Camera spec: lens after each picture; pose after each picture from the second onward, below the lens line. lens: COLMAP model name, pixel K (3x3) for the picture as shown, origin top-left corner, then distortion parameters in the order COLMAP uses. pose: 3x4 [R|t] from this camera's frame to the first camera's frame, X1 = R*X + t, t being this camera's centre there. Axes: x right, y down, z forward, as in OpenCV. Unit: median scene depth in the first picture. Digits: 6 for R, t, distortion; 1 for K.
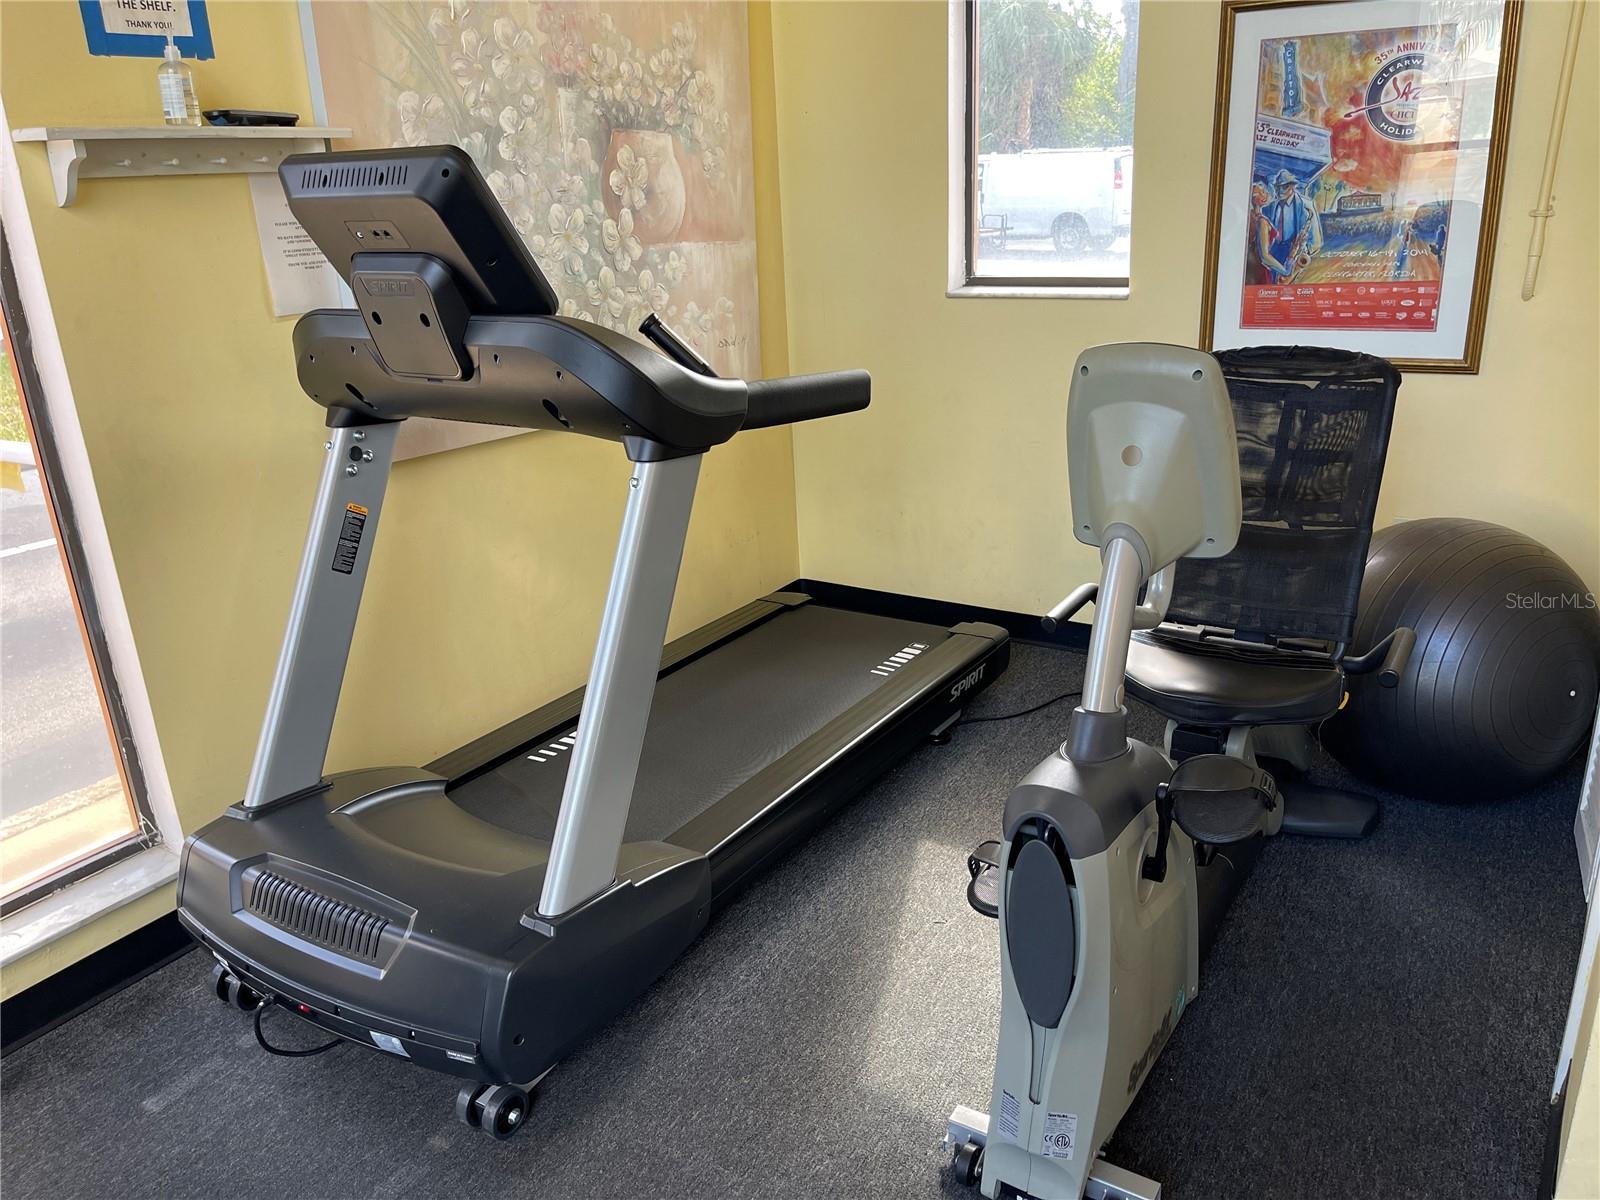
lens RADIAL K [[1201.3, 0, 794.2], [0, 1201.3, 601.5], [0, 0, 1]] dist [0.015058, -0.010132]
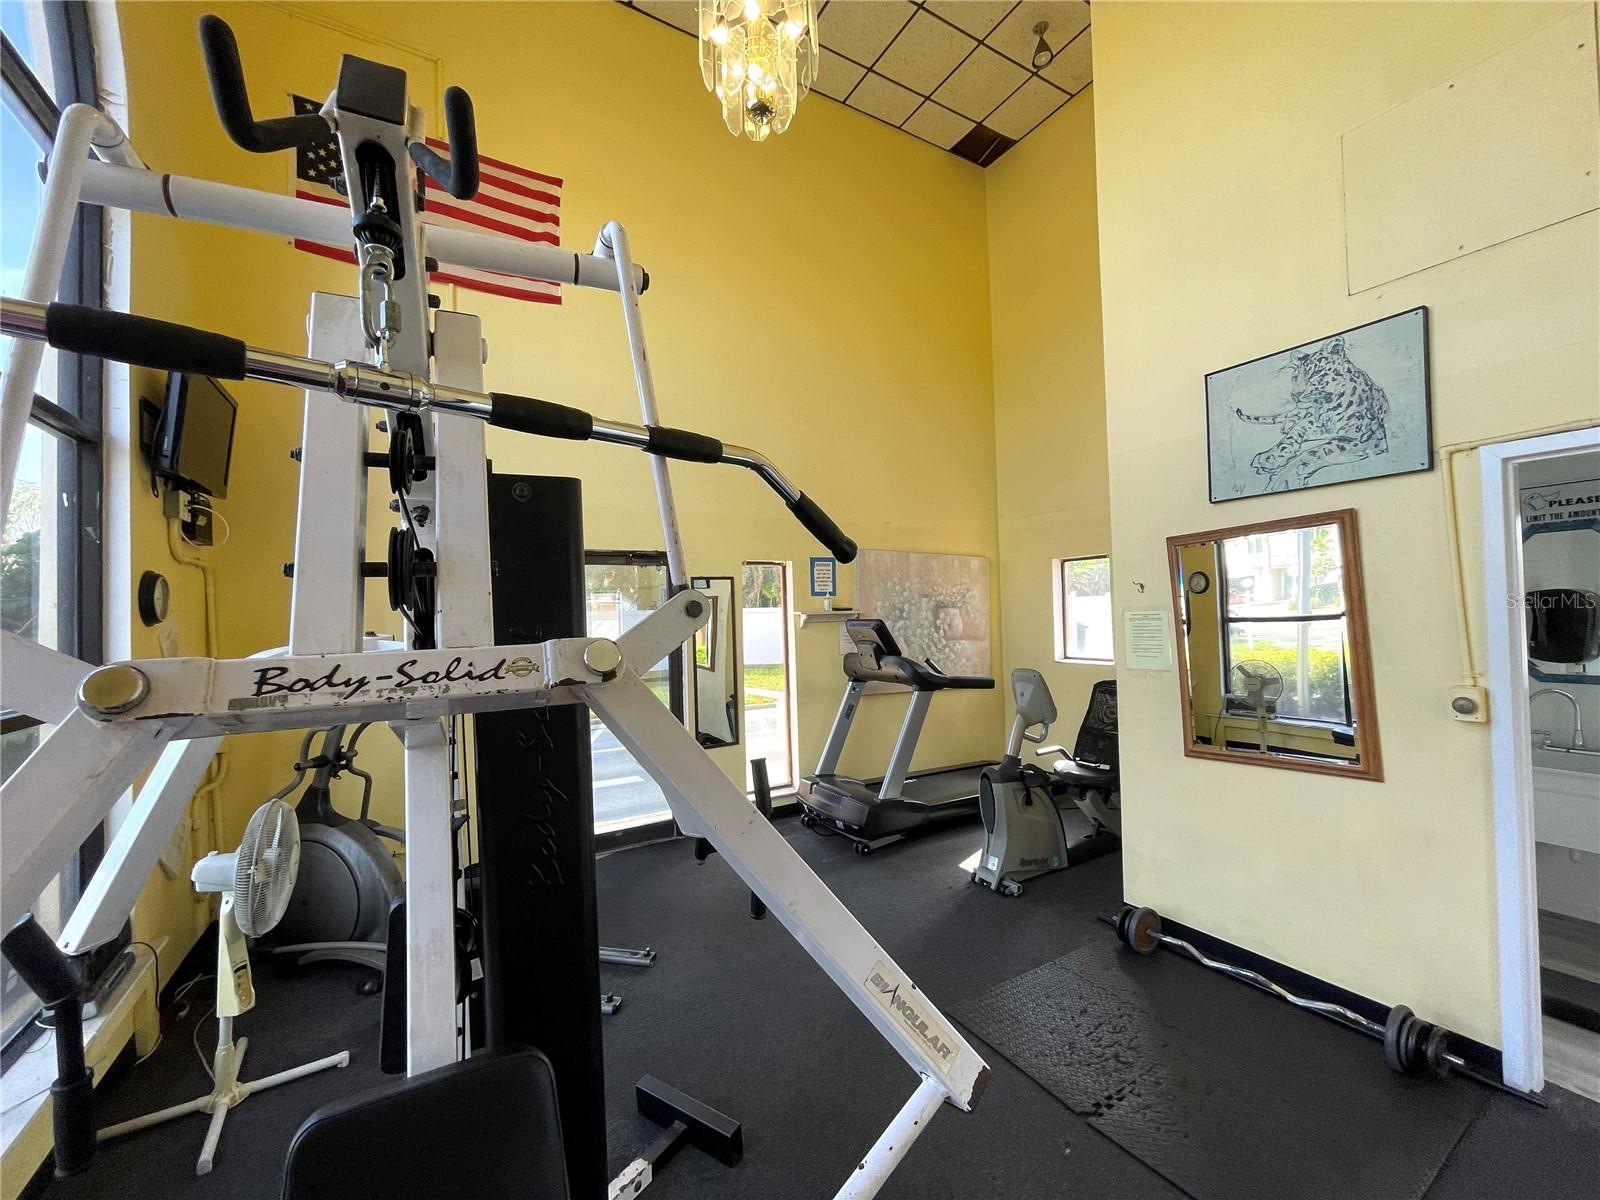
lens RADIAL K [[642.6, 0, 799.6], [0, 642.6, 601.7], [0, 0, 1]] dist [-0.002834, 0.000090]
pose [[0.891594, 0.013917, -0.452622, 0.428496], [-0.164839, 0.940928, -0.295775, 0.262652], [0.421768, 0.338321, 0.841220, -0.949558]]
